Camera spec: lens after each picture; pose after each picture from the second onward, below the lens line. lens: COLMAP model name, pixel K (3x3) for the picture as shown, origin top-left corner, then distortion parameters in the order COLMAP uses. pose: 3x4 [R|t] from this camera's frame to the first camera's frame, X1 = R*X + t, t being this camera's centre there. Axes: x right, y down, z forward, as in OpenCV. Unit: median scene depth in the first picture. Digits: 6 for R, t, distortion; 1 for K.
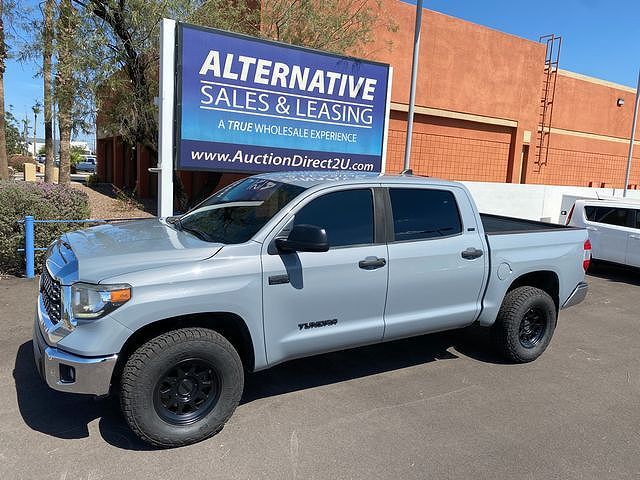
lens RADIAL K [[487.8, 0, 320.0], [0, 487.8, 240.0], [0, 0, 1]] dist [0.088546, -0.117500]
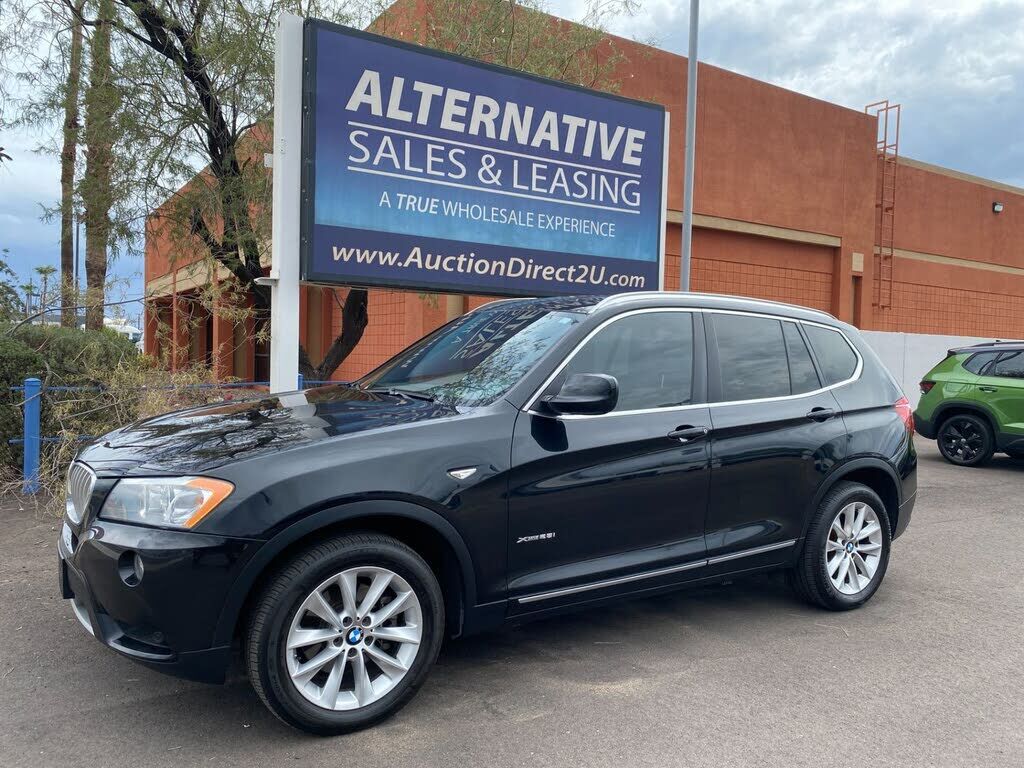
lens RADIAL K [[780.4, 0, 512.0], [0, 780.4, 384.0], [0, 0, 1]] dist [0.088546, -0.117500]
pose [[0.999371, -0.030731, 0.017680, -0.071755], [0.032375, 0.994285, -0.101727, 0.063031], [-0.014453, 0.102235, 0.994655, 0.120055]]
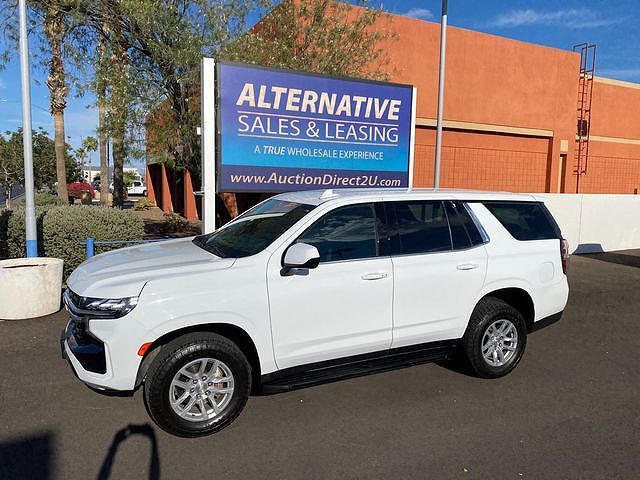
lens RADIAL K [[487.8, 0, 320.0], [0, 487.8, 240.0], [0, 0, 1]] dist [0.088546, -0.117500]
pose [[0.995947, -0.027146, -0.085750, 0.025657], [0.024249, 0.999105, -0.034650, 0.007366], [0.086614, 0.032431, 0.995714, -0.064618]]
